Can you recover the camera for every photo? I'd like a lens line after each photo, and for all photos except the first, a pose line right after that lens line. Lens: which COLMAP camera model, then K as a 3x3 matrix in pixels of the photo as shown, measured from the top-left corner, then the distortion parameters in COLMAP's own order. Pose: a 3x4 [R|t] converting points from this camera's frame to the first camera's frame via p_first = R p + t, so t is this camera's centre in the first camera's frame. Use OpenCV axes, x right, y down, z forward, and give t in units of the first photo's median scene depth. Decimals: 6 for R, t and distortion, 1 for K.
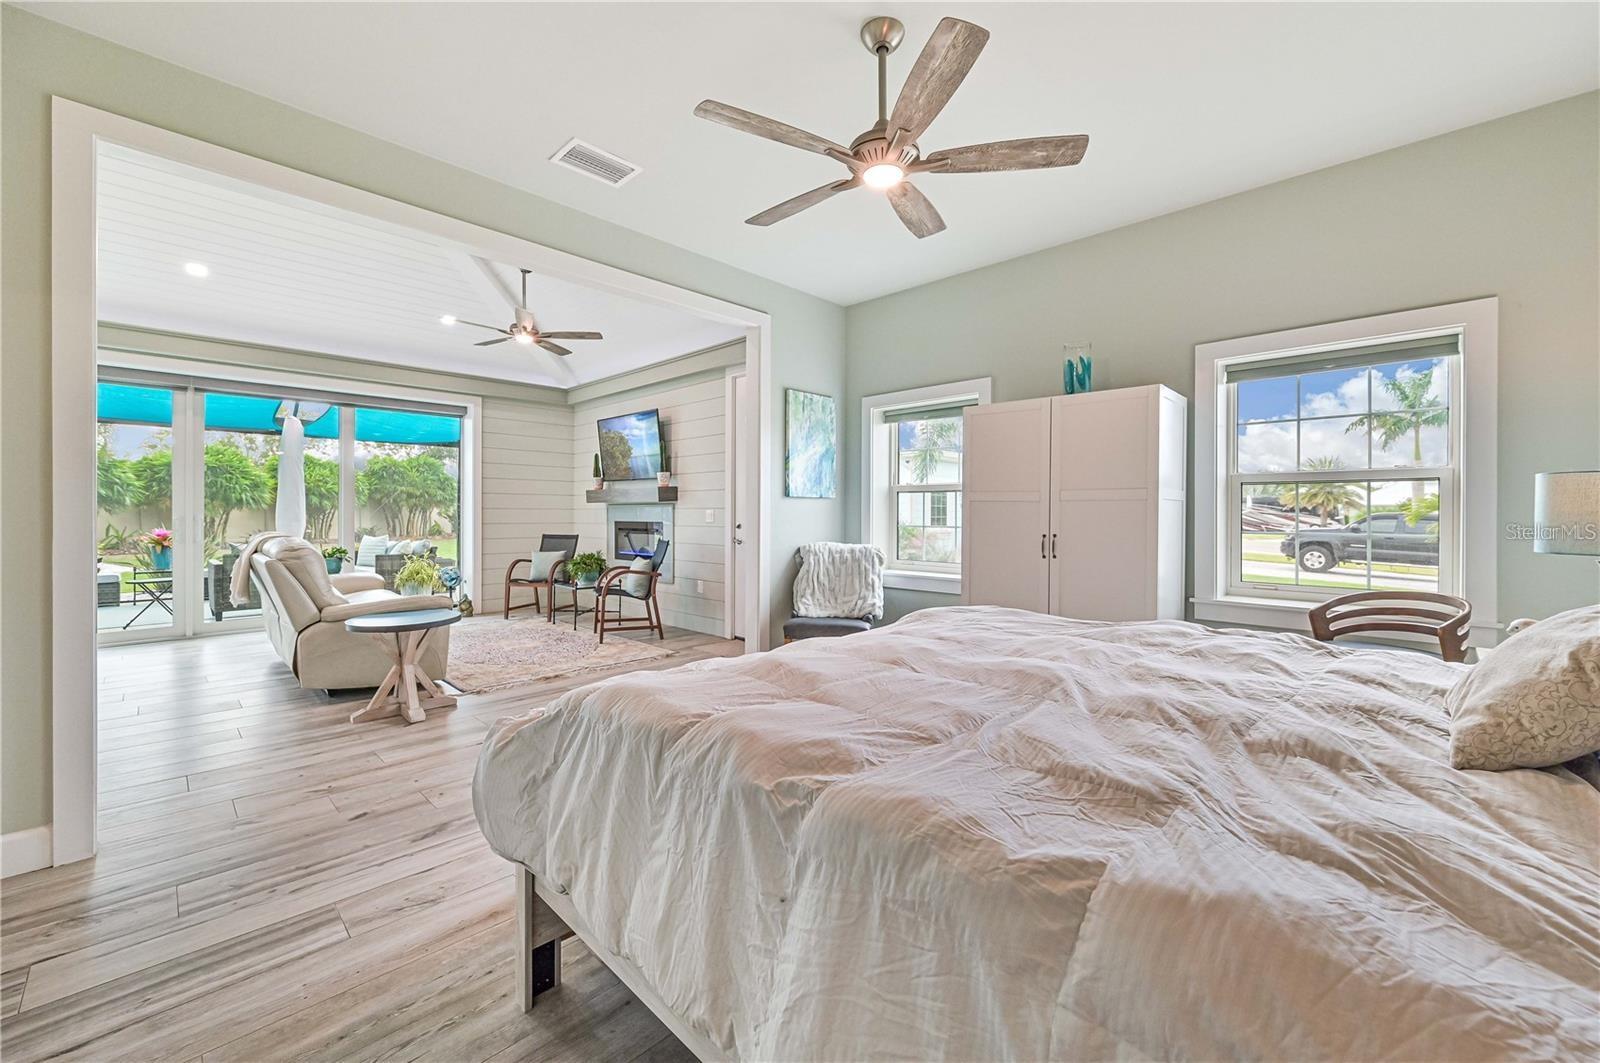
lens RADIAL K [[635.8, 0, 803.3], [0, 635.8, 515.5], [0, 0, 1]] dist [0.001471, 0.000175]
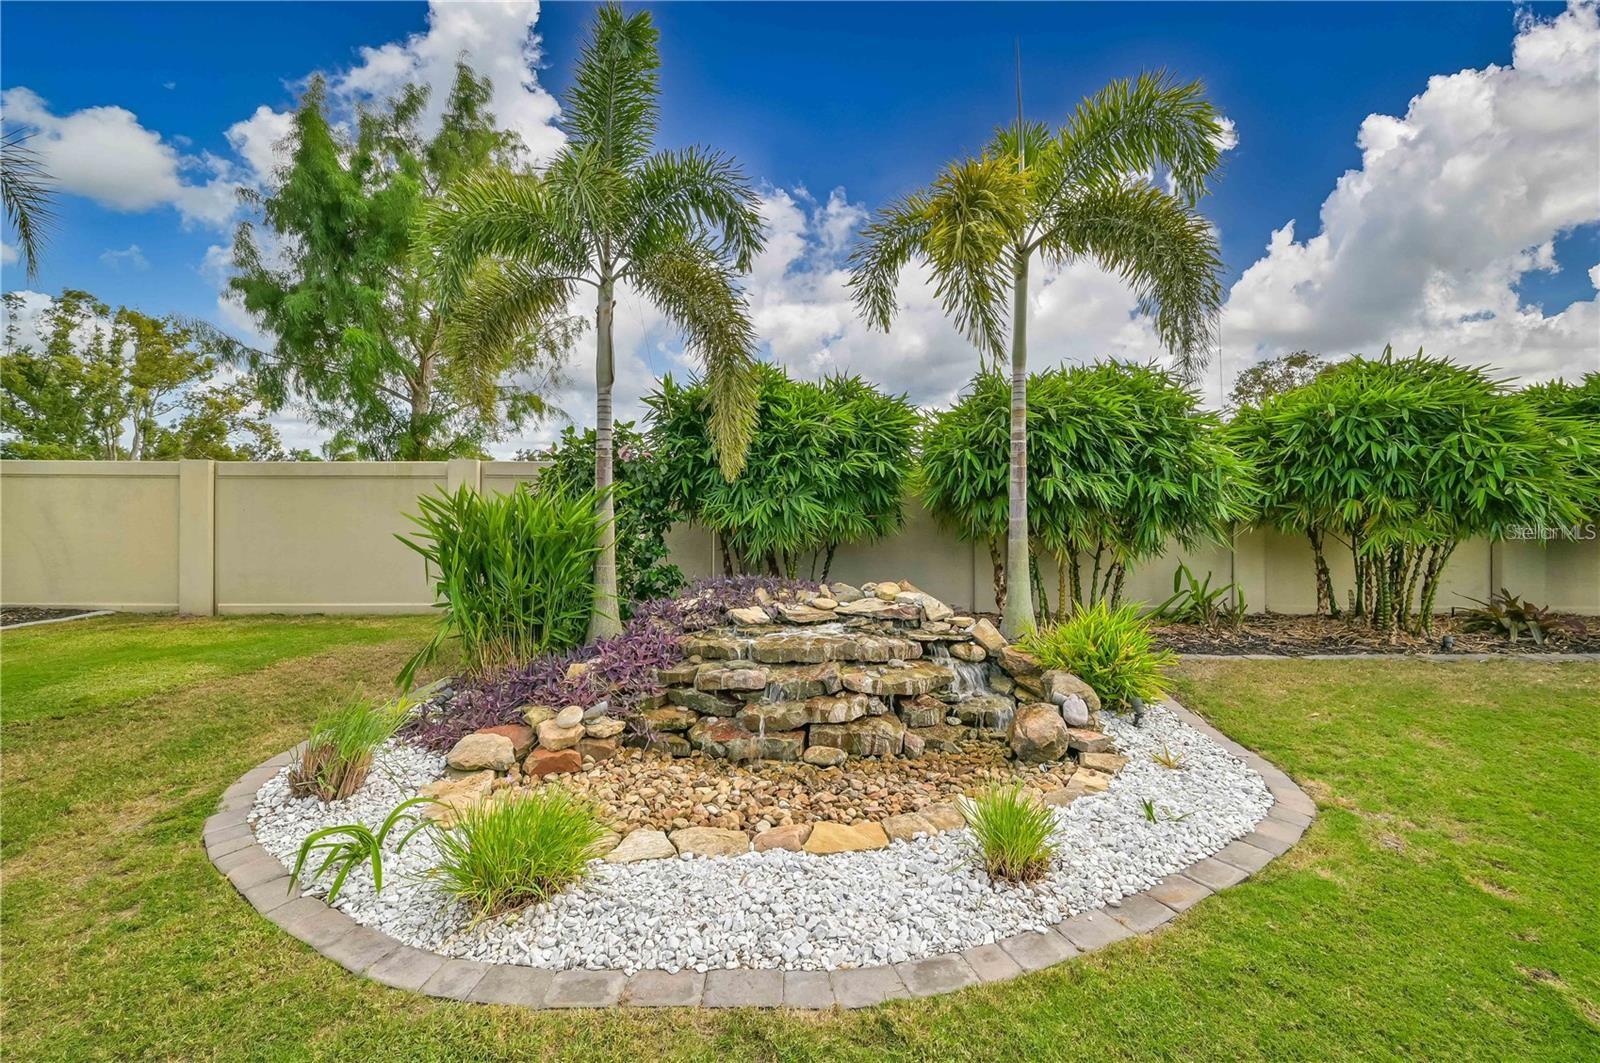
lens RADIAL K [[701.3, 0, 806.9], [0, 701.3, 516.5], [0, 0, 1]] dist [-0.001346, -0.000266]
pose [[0.269931, -0.005229, -0.962866, -1.802139], [-0.004986, 0.999964, -0.006828, -0.045844], [0.962867, 0.006644, 0.269895, 1.611315]]
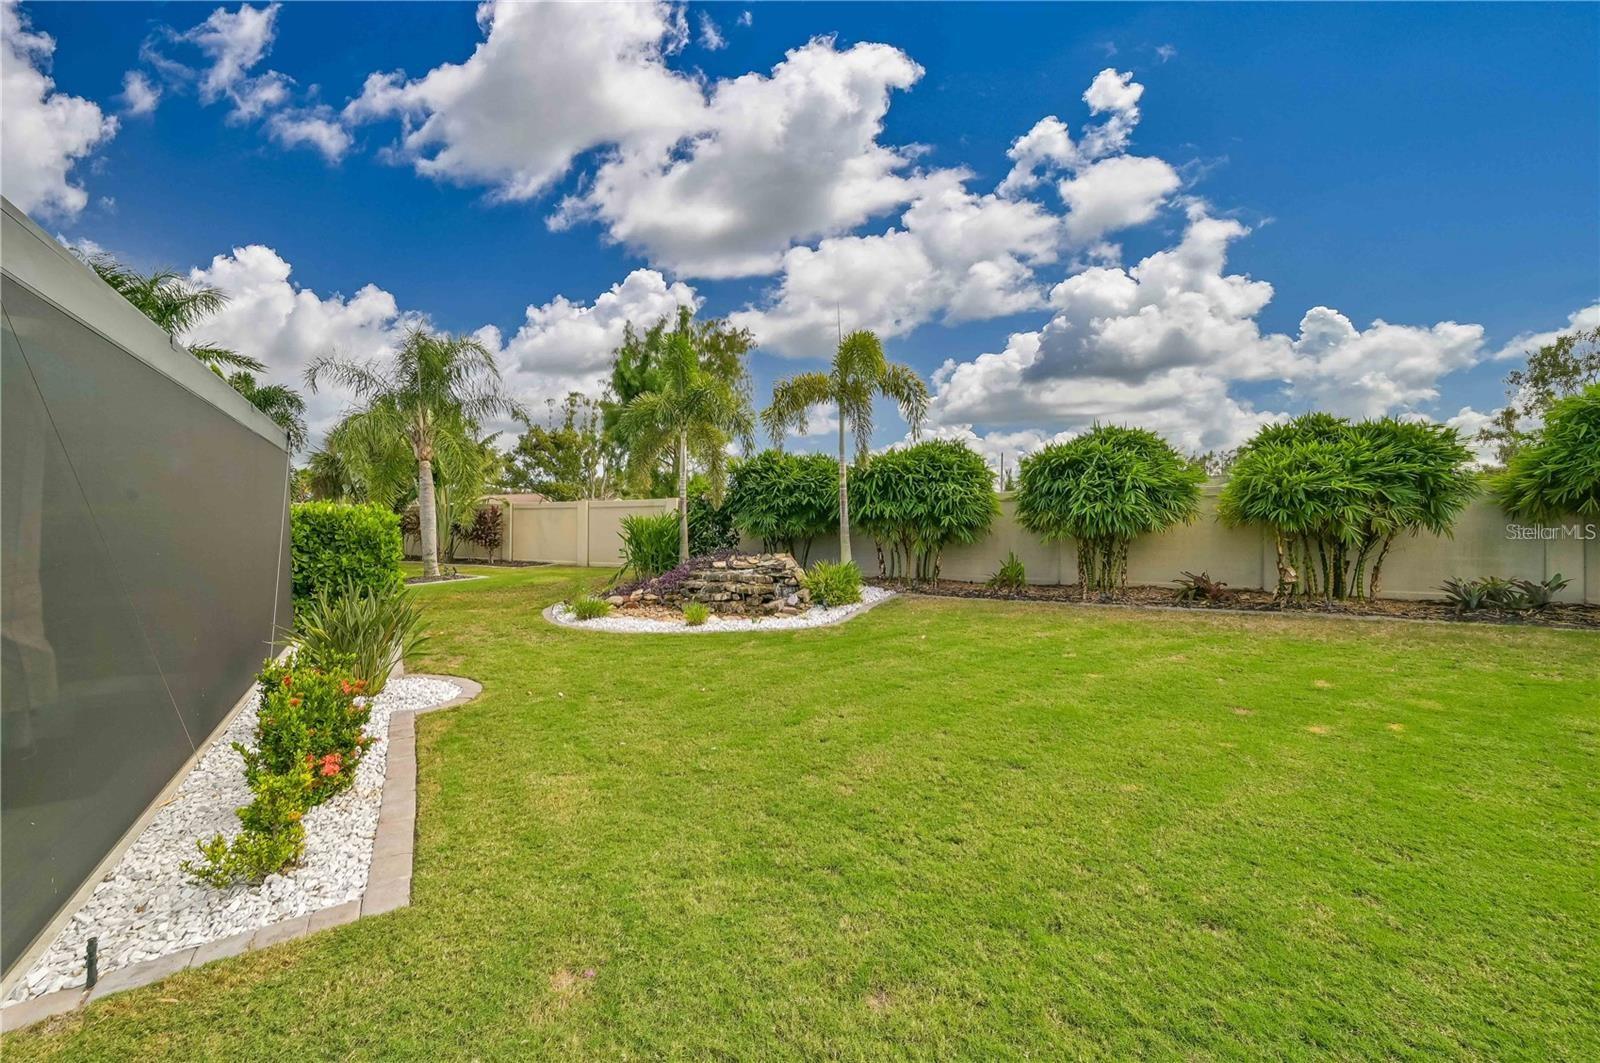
lens RADIAL K [[635.8, 0, 803.3], [0, 635.8, 515.5], [0, 0, 1]] dist [0.001471, 0.000175]
pose [[-0.211829, -0.008844, -0.977267, -0.798283], [0.000057, 0.999959, -0.009061, -0.063613], [0.977307, -0.001975, -0.211820, 2.439642]]
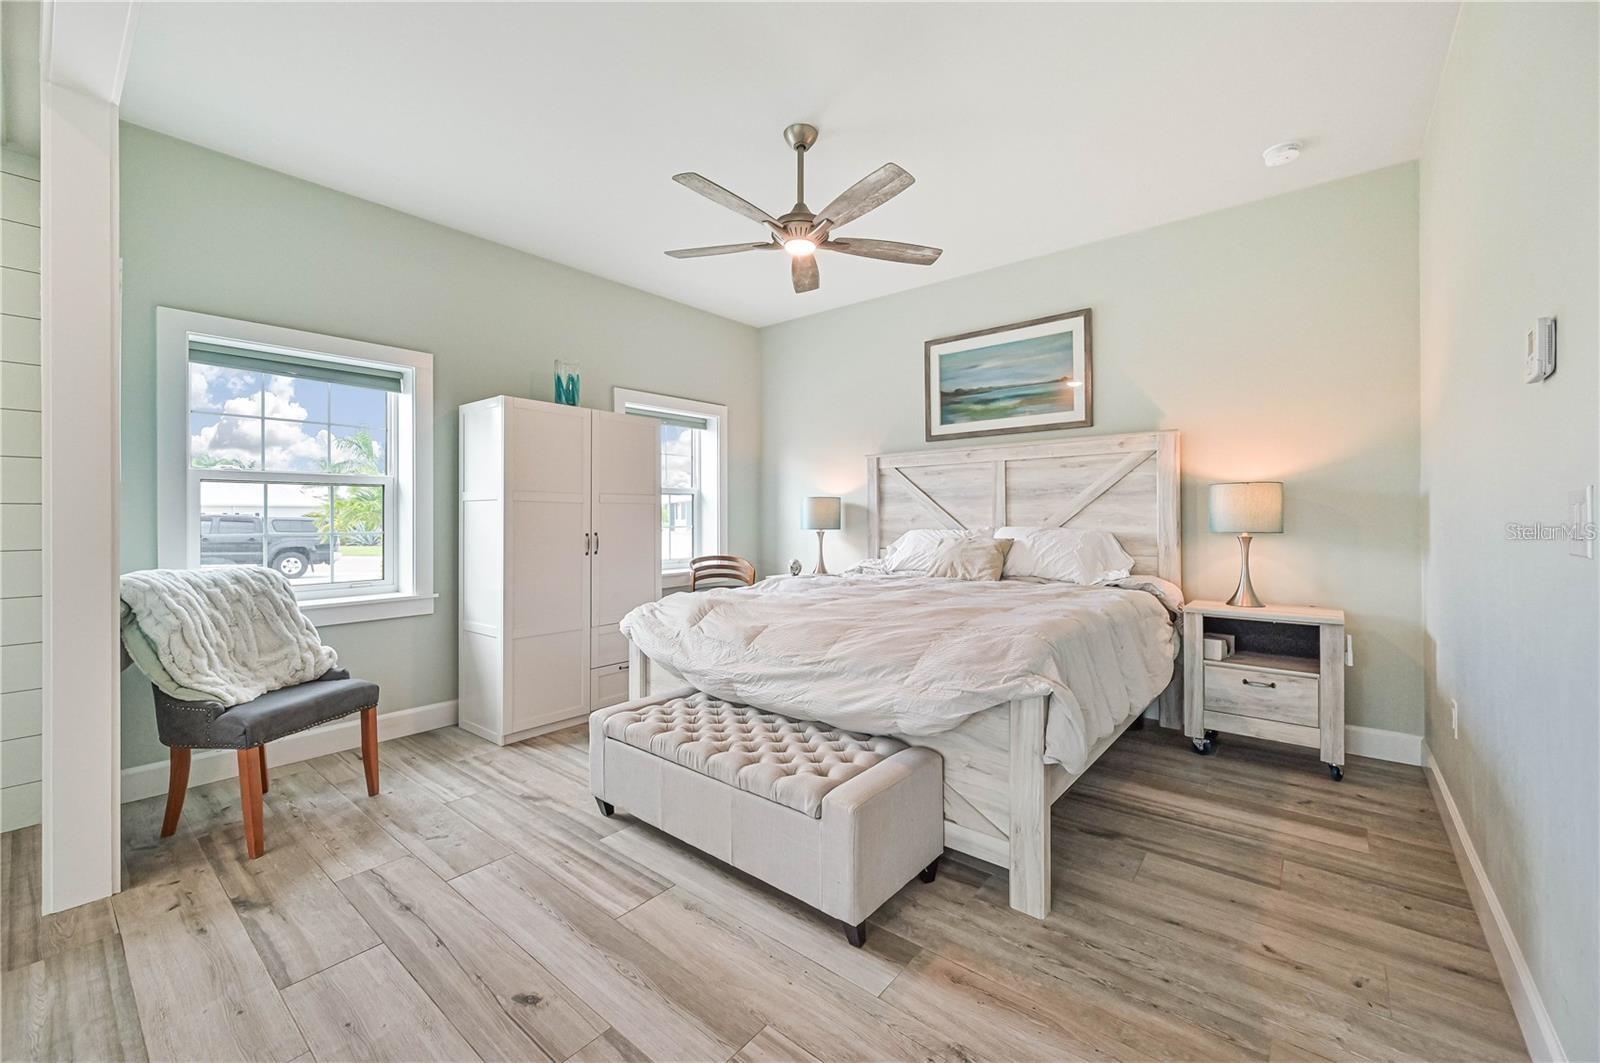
lens RADIAL K [[635.8, 0, 803.3], [0, 635.8, 515.5], [0, 0, 1]] dist [0.001471, 0.000175]
pose [[-0.082741, -0.004465, 0.996561, -0.414319], [0.007392, 0.999960, 0.005094, -0.001394], [-0.996544, 0.007788, -0.082705, 0.398872]]
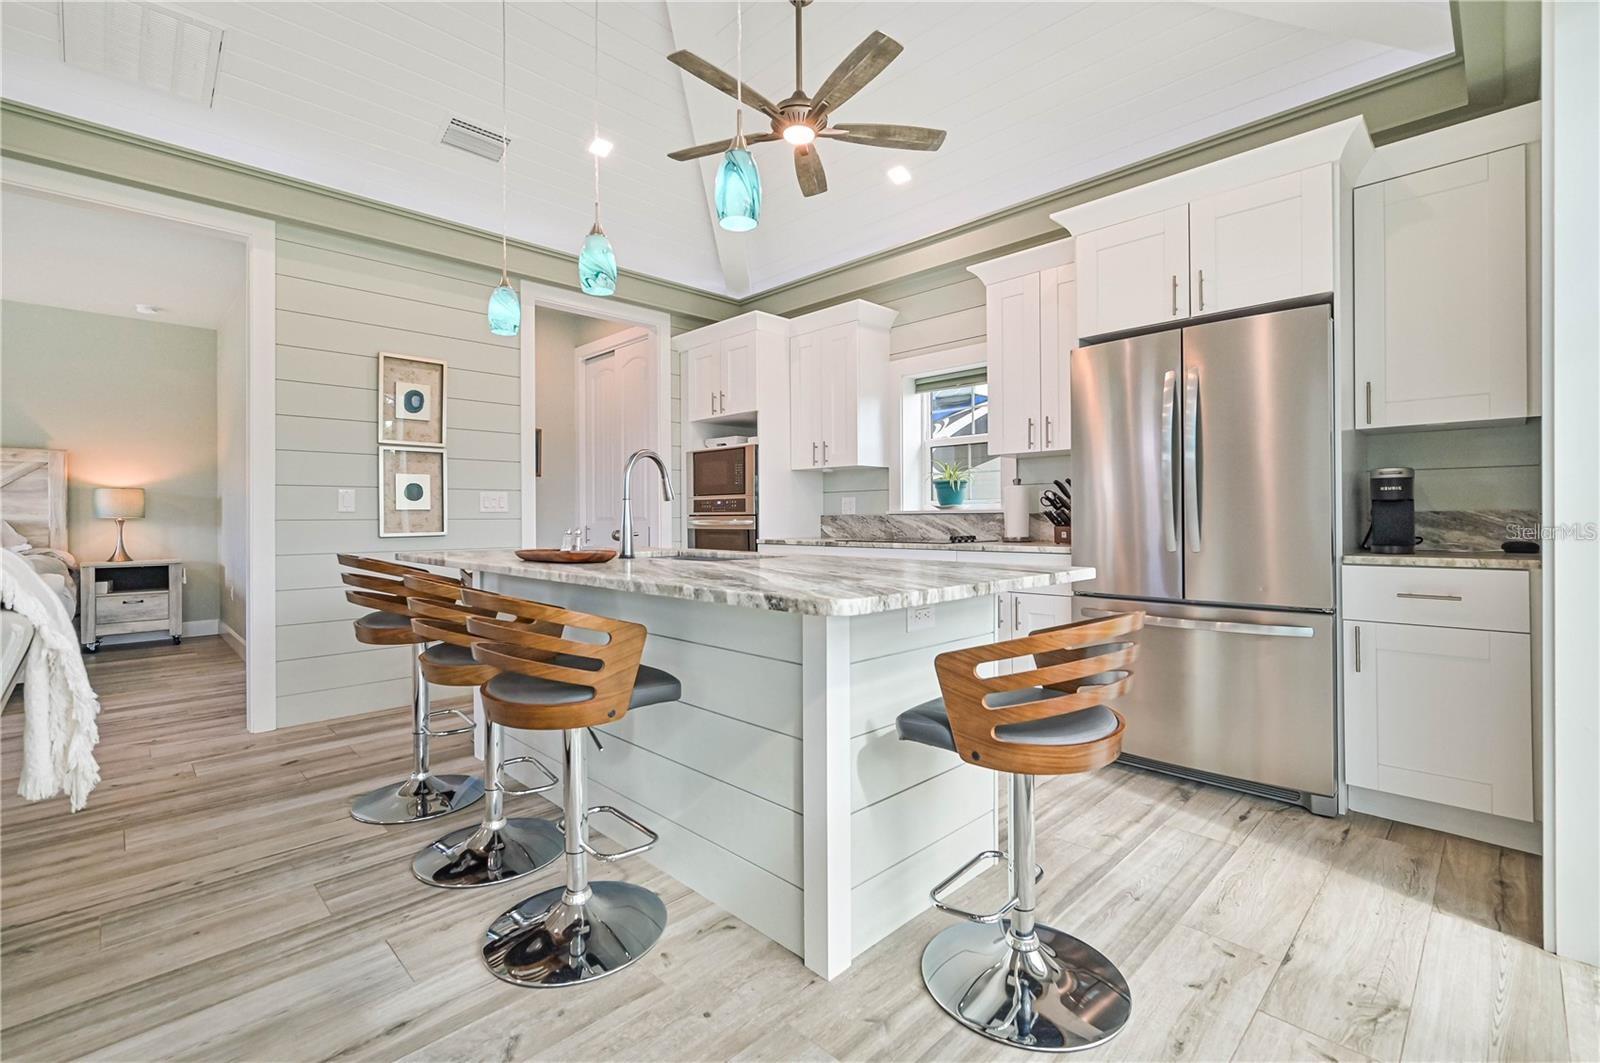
lens RADIAL K [[701.3, 0, 806.9], [0, 701.3, 516.5], [0, 0, 1]] dist [-0.001346, -0.000266]
pose [[-0.999903, 0.002588, 0.013663, -0.887727], [0.002646, 0.999988, 0.004223, 0.014815], [-0.013652, 0.004258, -0.999898, 0.951528]]
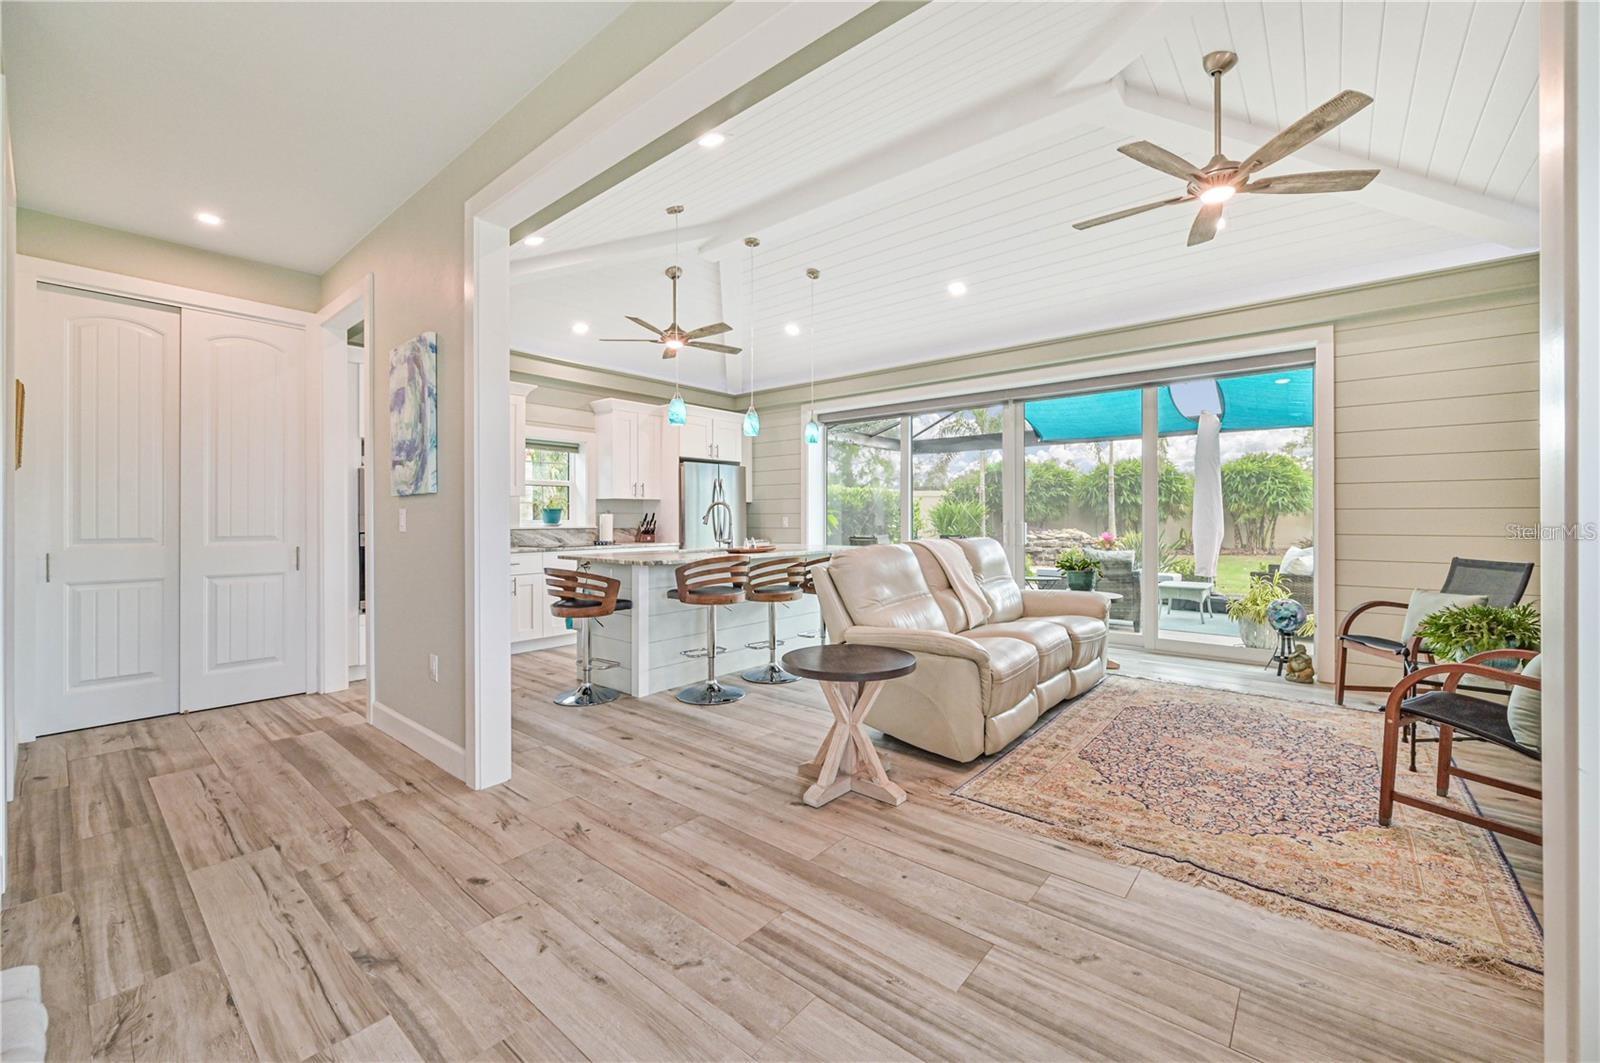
lens RADIAL K [[635.8, 0, 803.3], [0, 635.8, 515.5], [0, 0, 1]] dist [0.001471, 0.000175]
pose [[0.077276, -0.008677, -0.996972, 0.068320], [-0.001791, 0.999959, -0.008842, 0.001556], [0.997008, 0.002469, 0.077258, 0.562401]]
